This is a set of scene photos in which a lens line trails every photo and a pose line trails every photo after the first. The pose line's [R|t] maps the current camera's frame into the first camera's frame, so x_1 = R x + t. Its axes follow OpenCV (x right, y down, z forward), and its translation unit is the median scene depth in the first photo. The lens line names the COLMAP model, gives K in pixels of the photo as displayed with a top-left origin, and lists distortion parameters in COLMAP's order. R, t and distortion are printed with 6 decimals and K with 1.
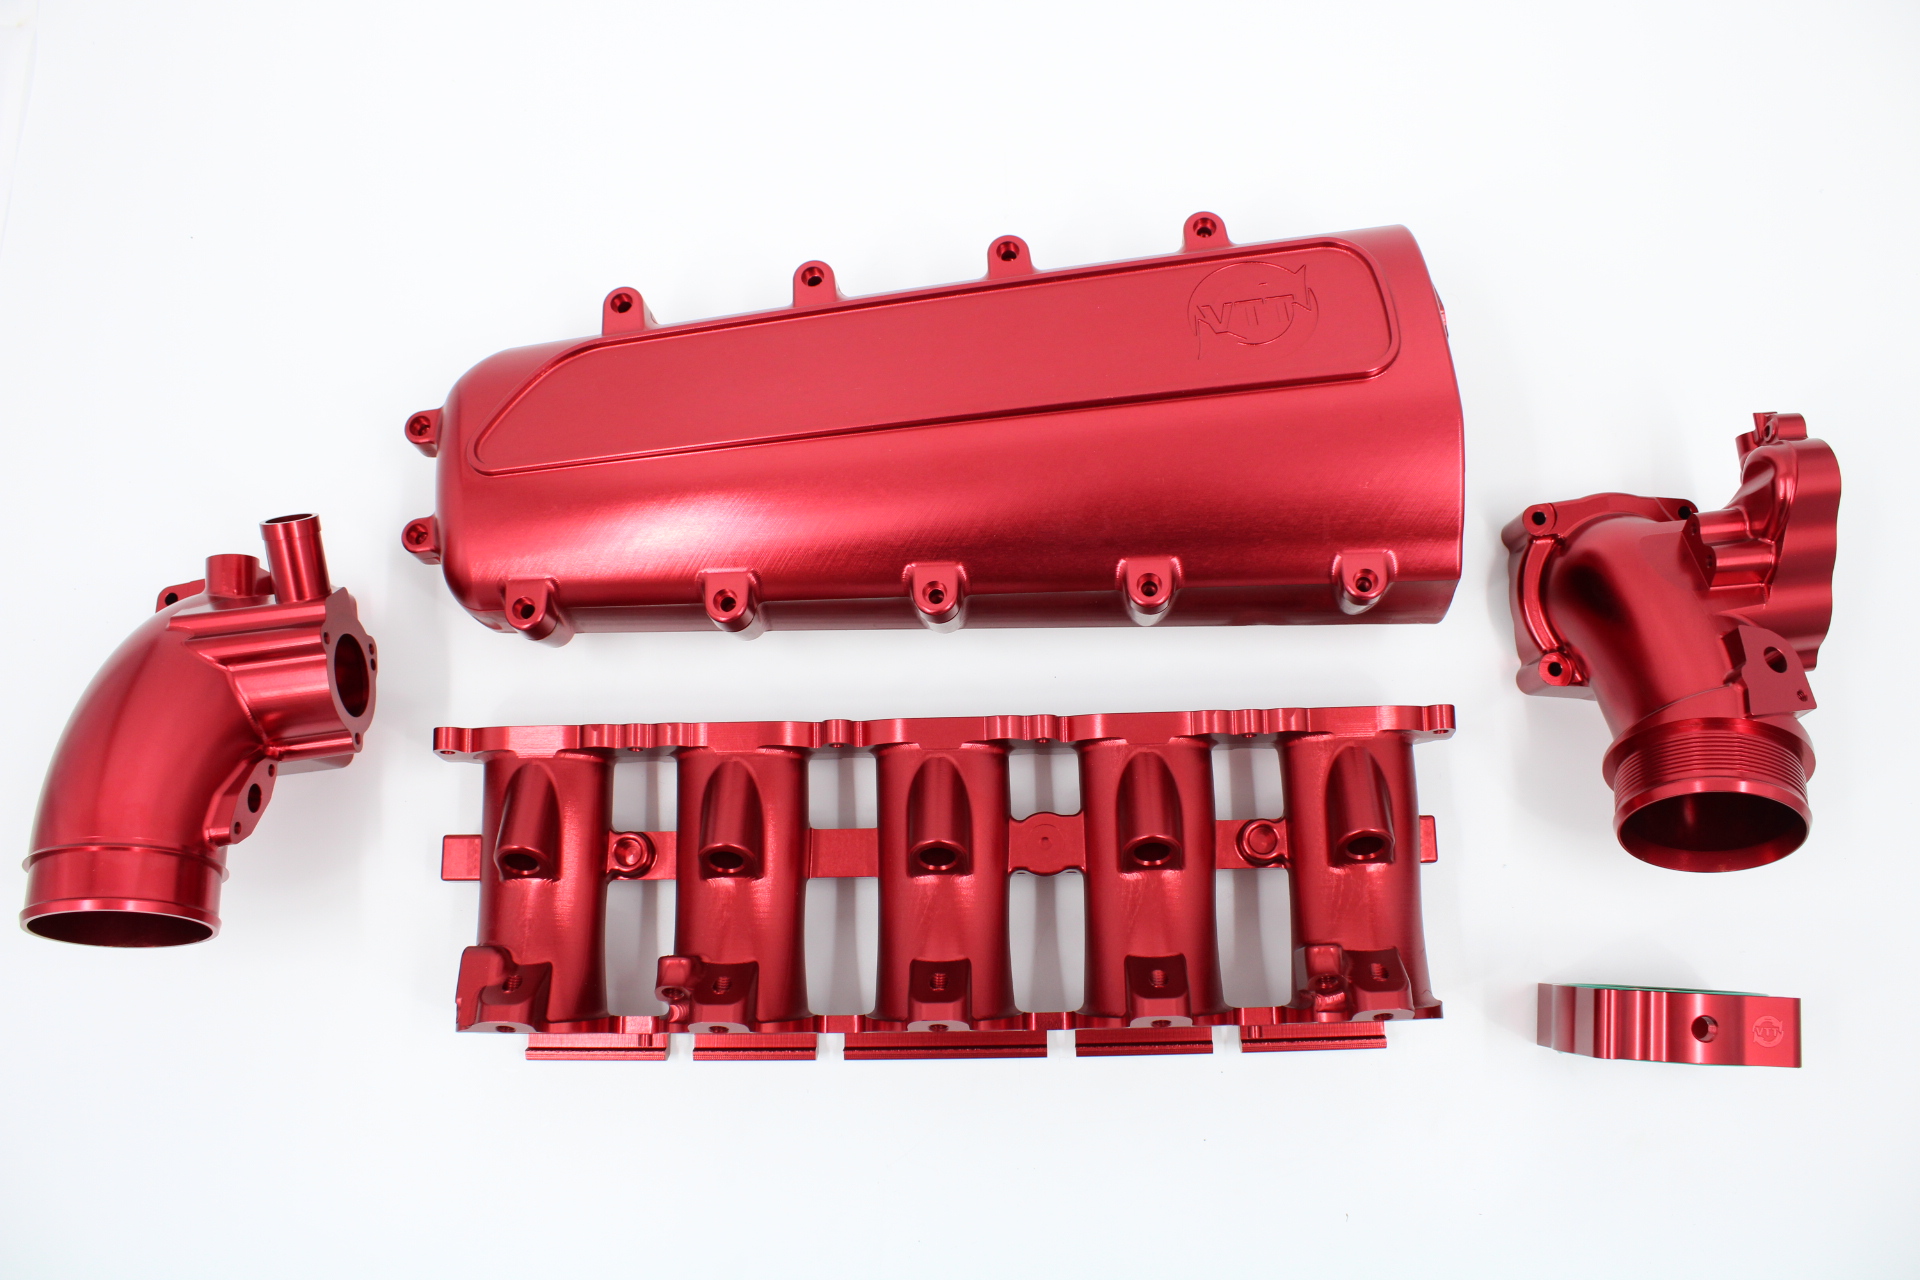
lens RADIAL K [[1592.8, 0, 964.5], [0, 1592.8, 632.1], [0, 0, 1]] dist [-0.140279, 0.058570]
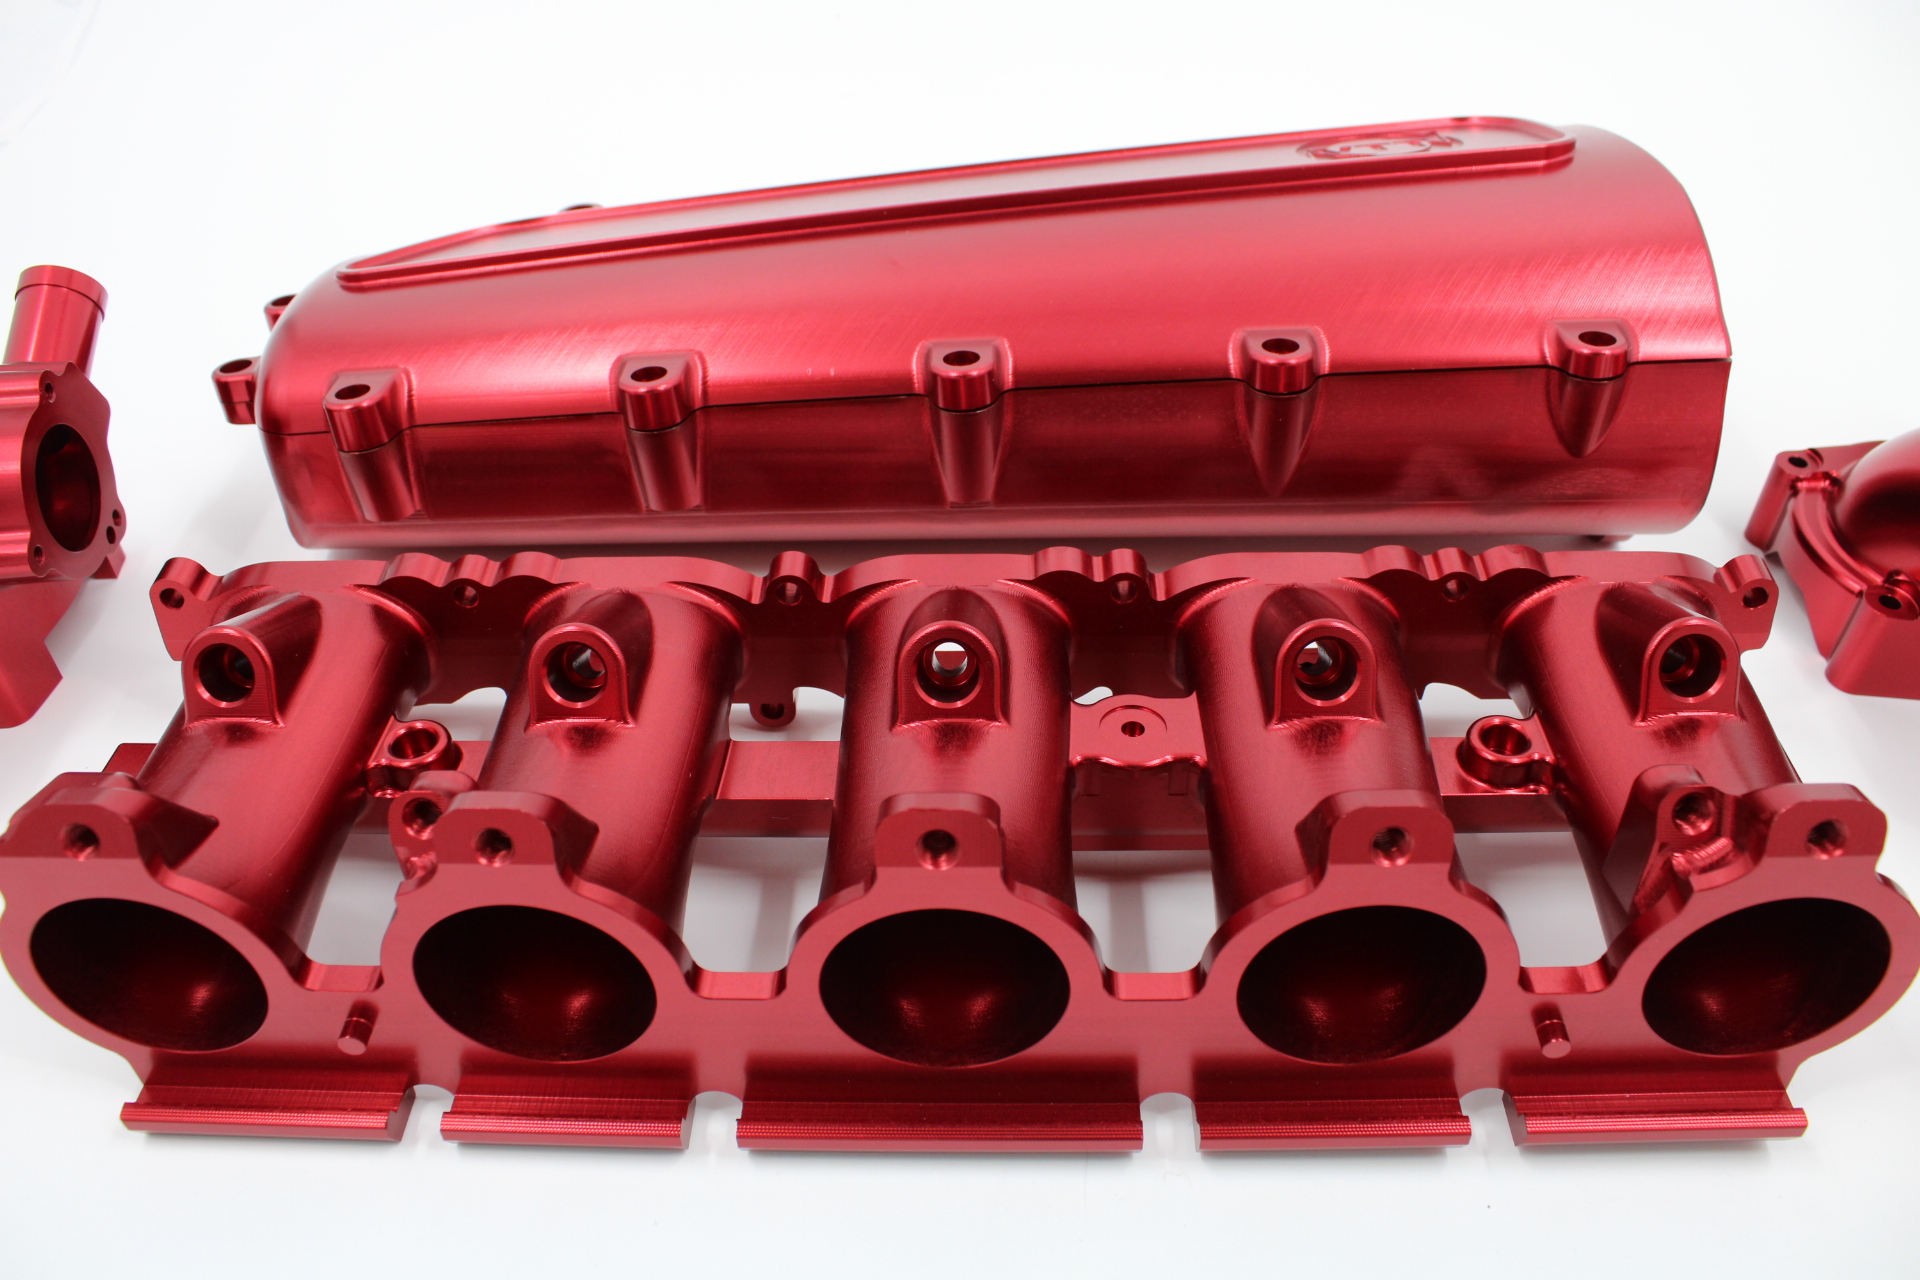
lens RADIAL K [[1592.8, 0, 960.7], [0, 1592.8, 641.2], [0, 0, 1]] dist [-0.140279, 0.058570]
pose [[0.999077, 0.041811, -0.009803, -0.007201], [-0.039246, 0.796253, -0.603690, 0.450160], [-0.017435, 0.603517, 0.797159, 0.512983]]
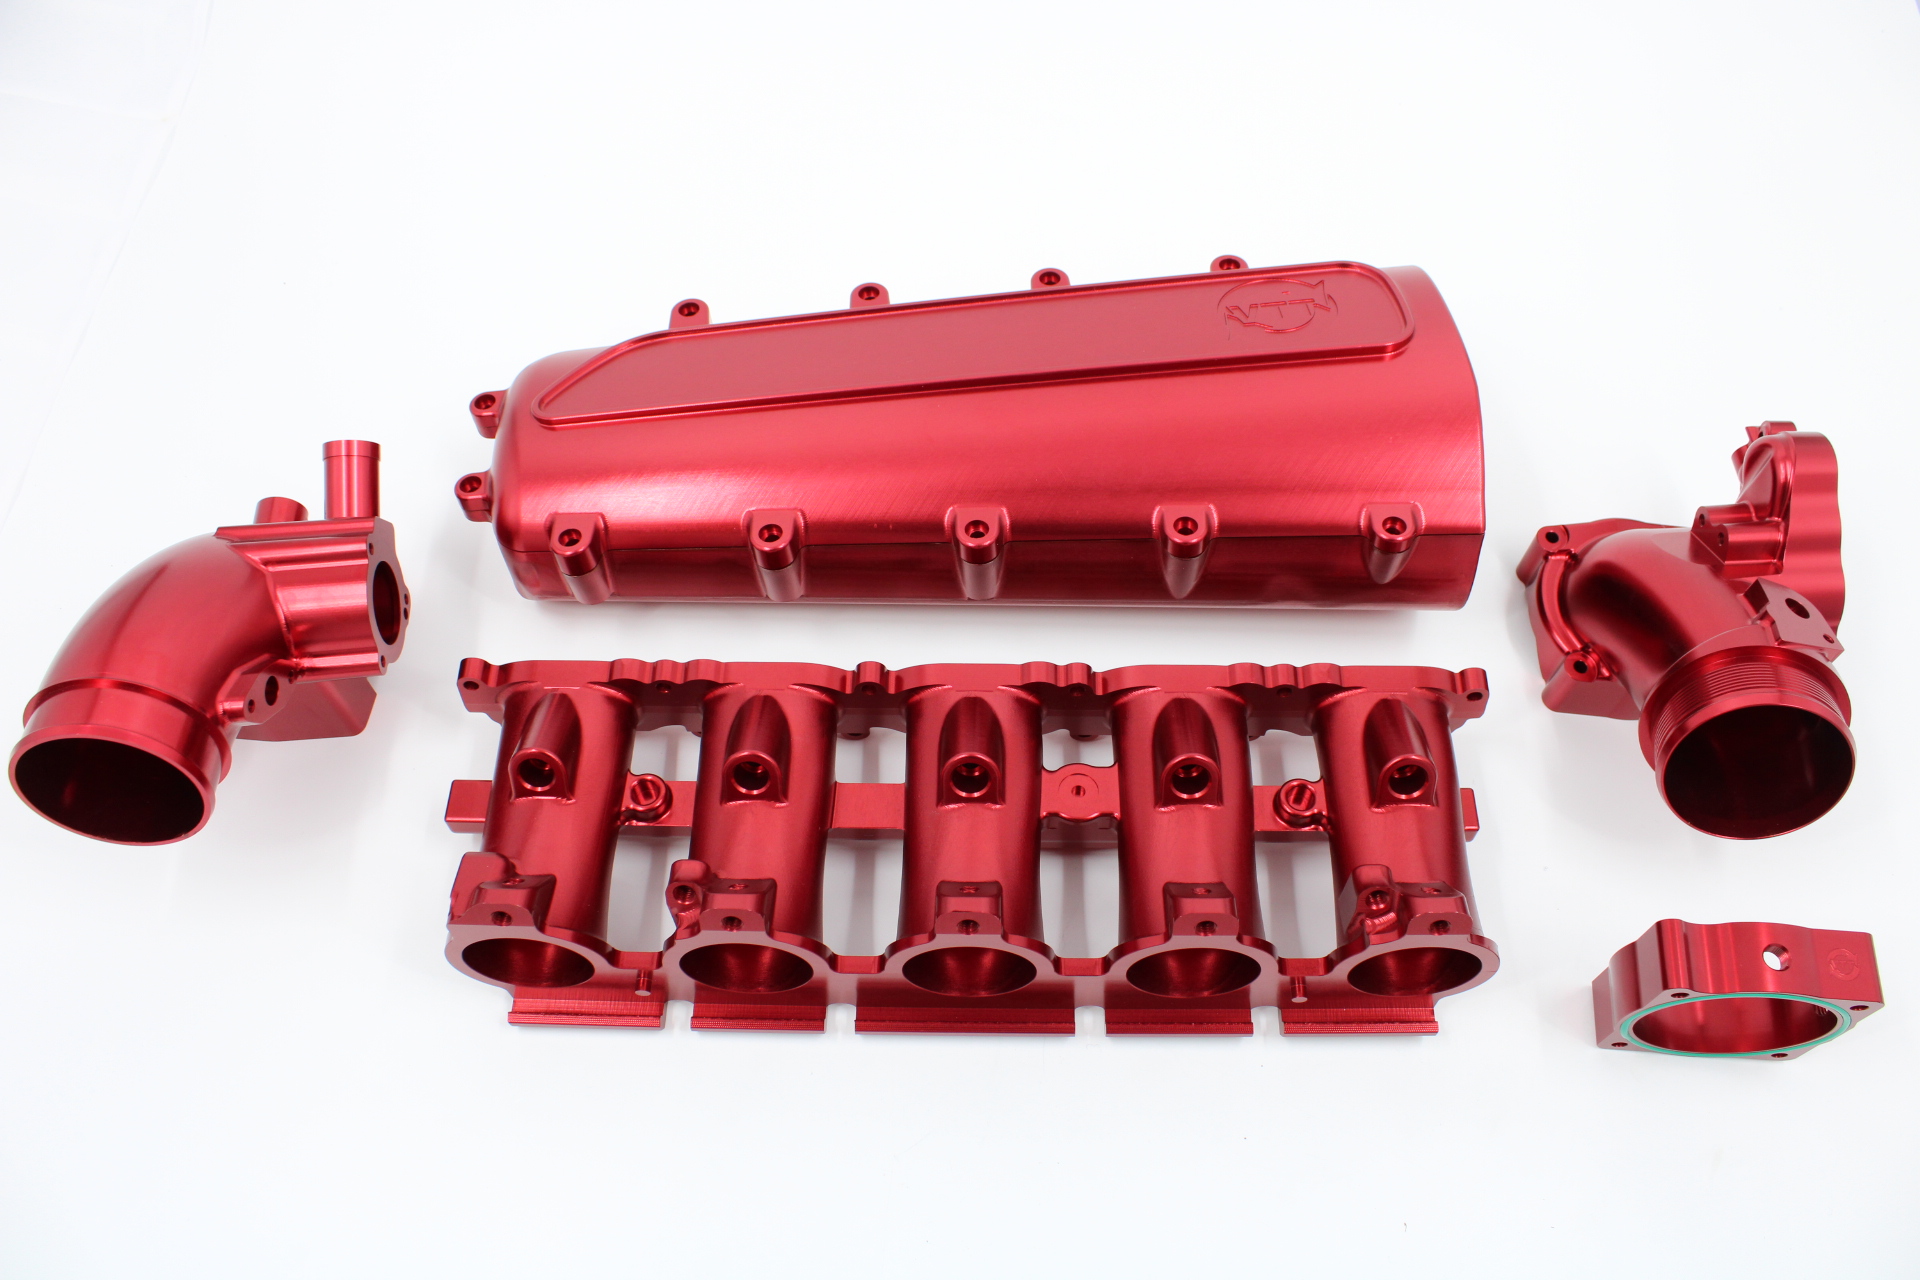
lens RADIAL K [[1592.8, 0, 954.2], [0, 1592.8, 652.3], [0, 0, 1]] dist [-0.140279, 0.058570]
pose [[0.998974, 0.044278, 0.009547, -0.037655], [-0.038904, 0.946682, -0.319812, 0.360319], [-0.023198, 0.319112, 0.947433, 0.051806]]
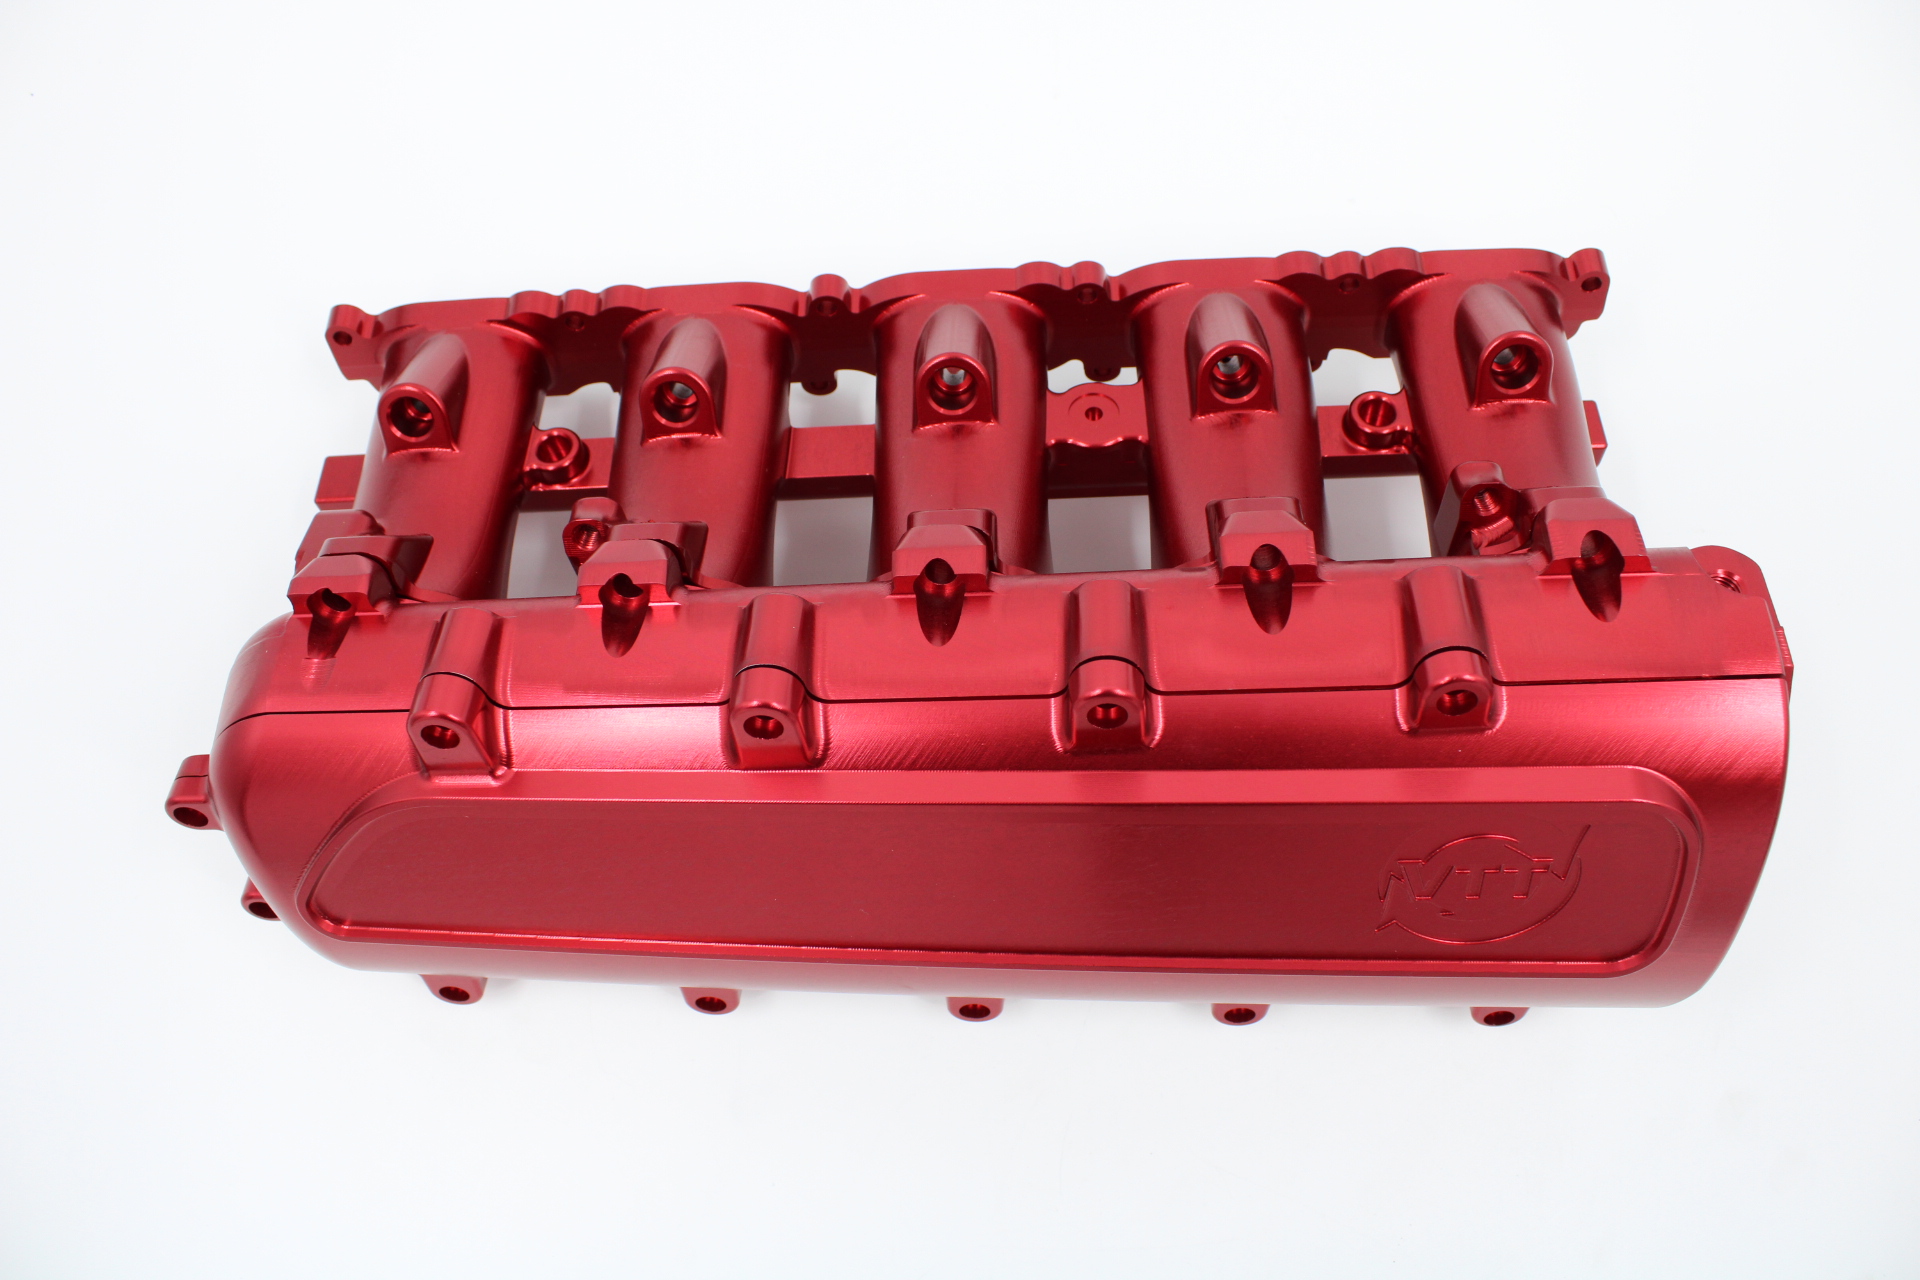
lens RADIAL K [[1592.8, 0, 964.9], [0, 1592.8, 635.2], [0, 0, 1]] dist [-0.140279, 0.058570]
pose [[0.999725, 0.000710, -0.023437, 0.006576], [-0.007526, 0.956369, -0.292064, 0.450672], [0.022207, 0.292160, 0.956112, 0.292956]]
